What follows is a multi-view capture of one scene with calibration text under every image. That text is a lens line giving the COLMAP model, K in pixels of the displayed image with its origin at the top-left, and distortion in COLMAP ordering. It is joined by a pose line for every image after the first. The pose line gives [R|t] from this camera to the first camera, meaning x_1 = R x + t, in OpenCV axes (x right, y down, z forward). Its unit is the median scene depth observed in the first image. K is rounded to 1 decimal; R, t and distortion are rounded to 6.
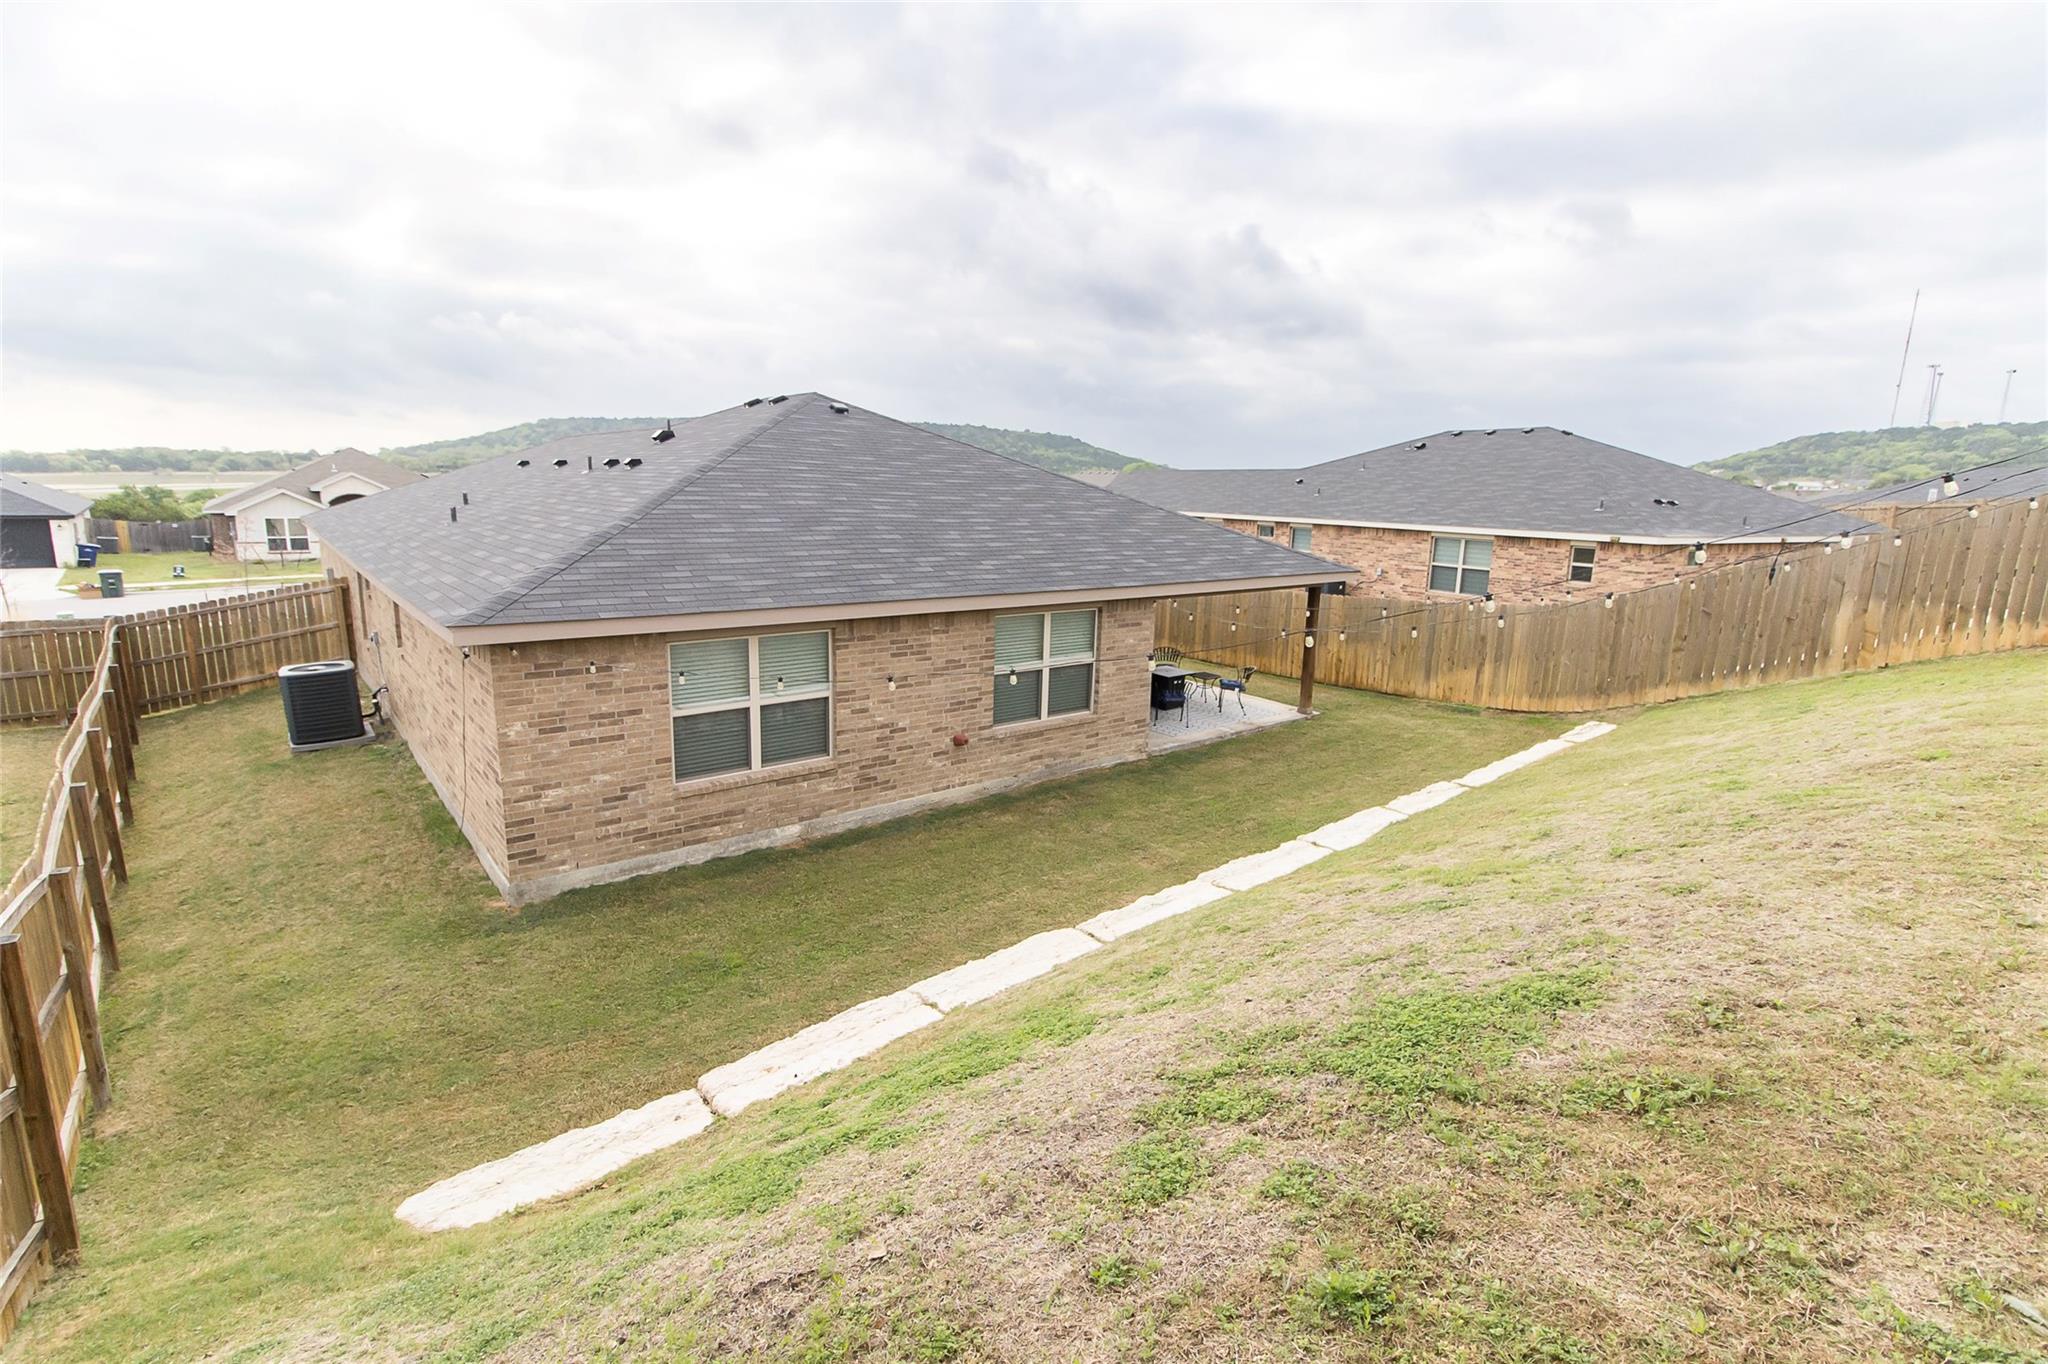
lens RADIAL K [[956.0, 0, 1033.7], [0, 956.0, 671.0], [0, 0, 1]] dist [0.000191, 0.000346]
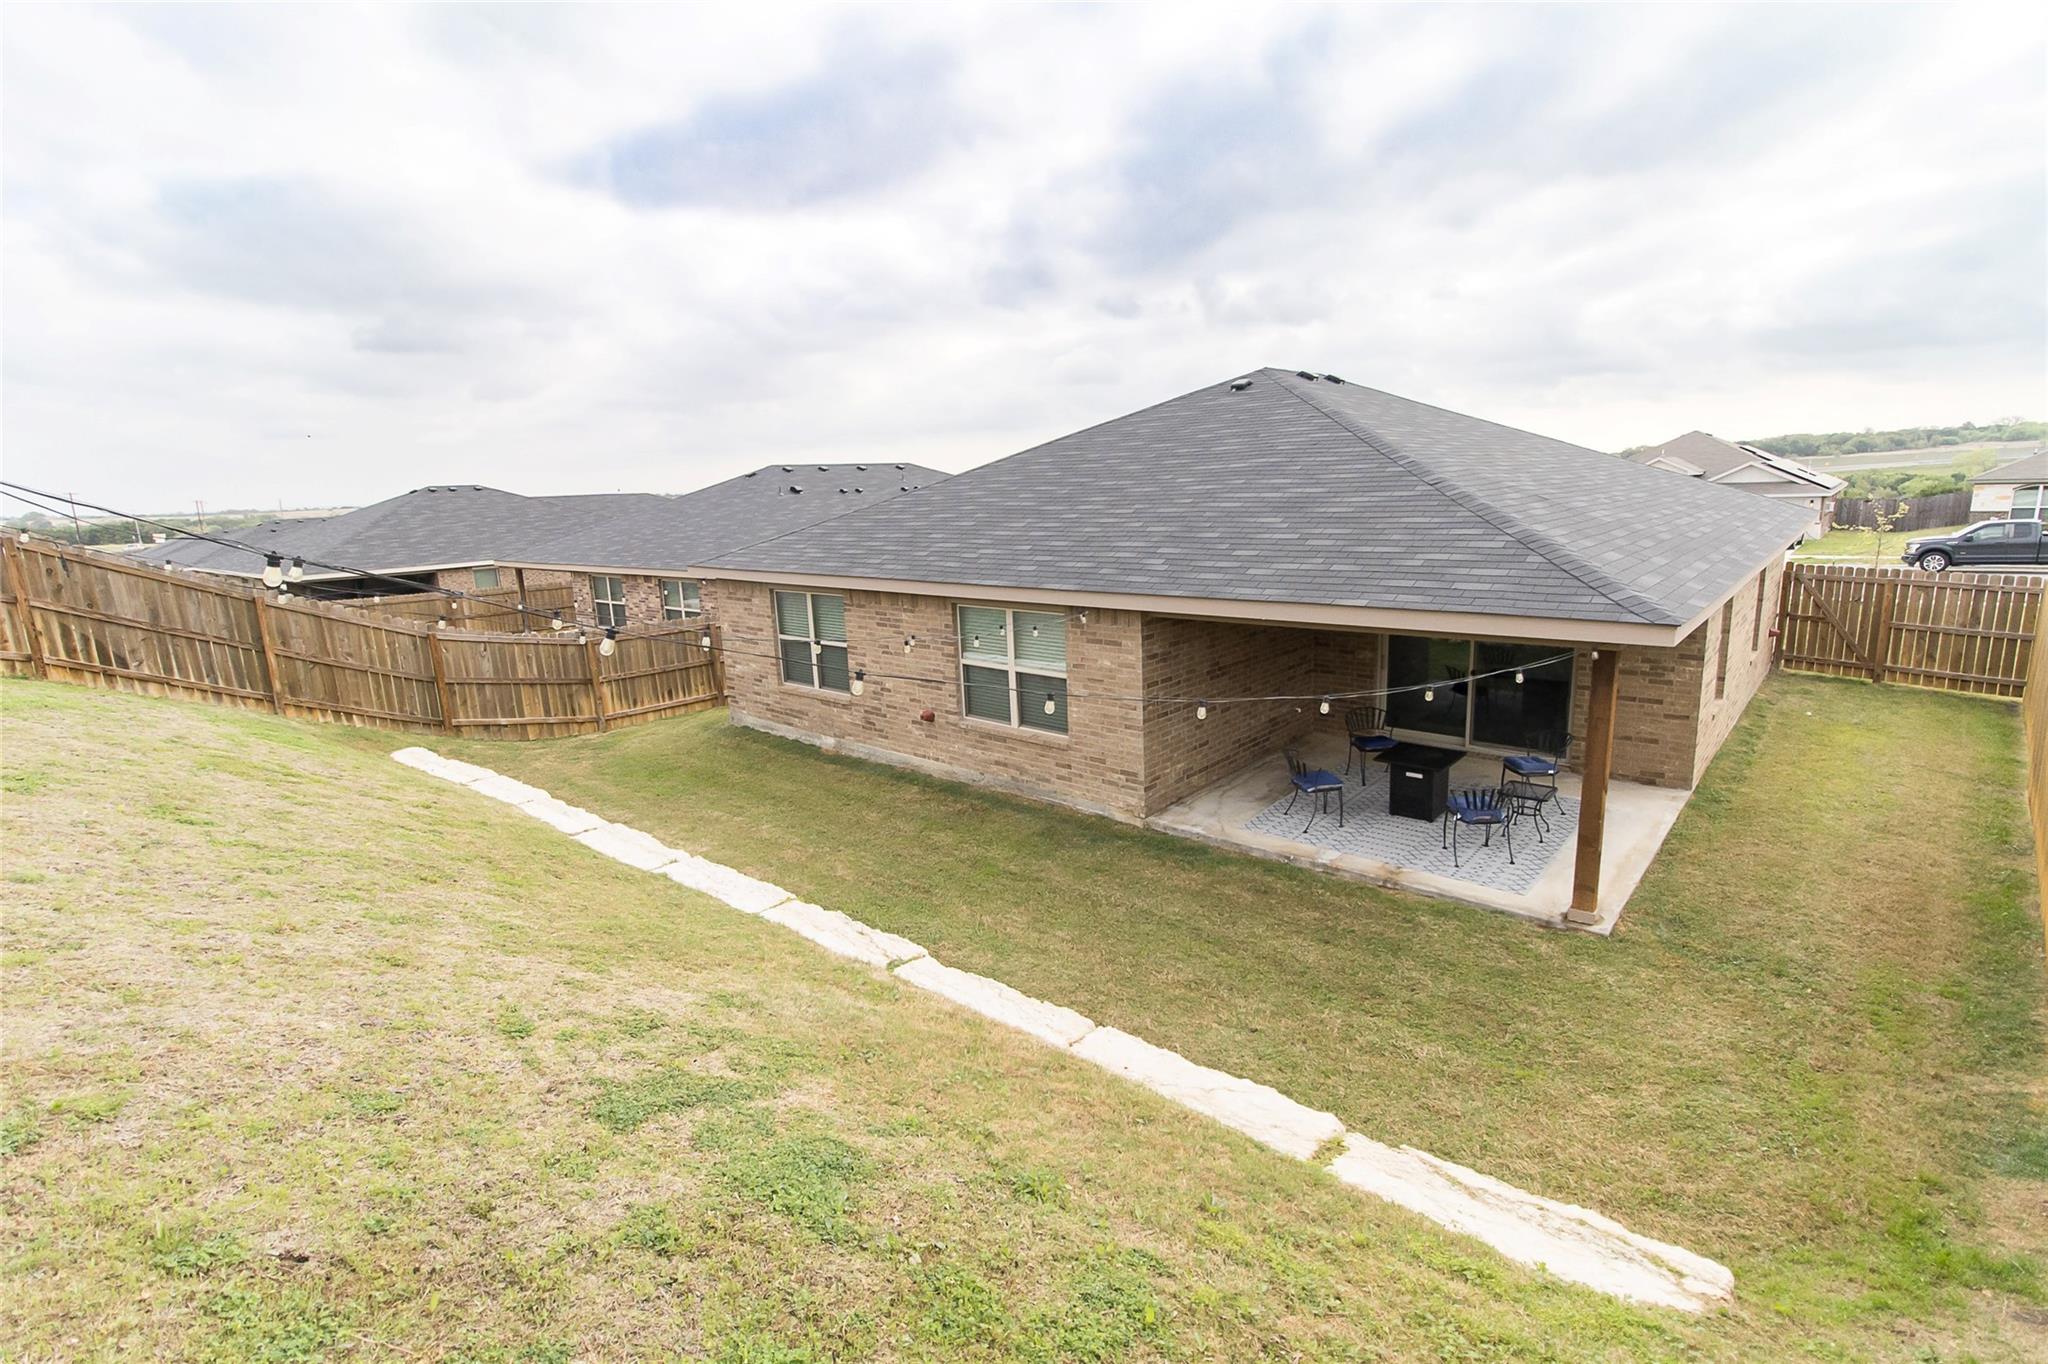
lens RADIAL K [[956.0, 0, 1033.7], [0, 956.0, 671.0], [0, 0, 1]] dist [0.000191, 0.000346]
pose [[0.149564, 0.162829, -0.975252, 1.019038], [-0.146291, 0.979135, 0.141043, -0.151083], [0.977870, 0.121575, 0.170263, 0.976546]]
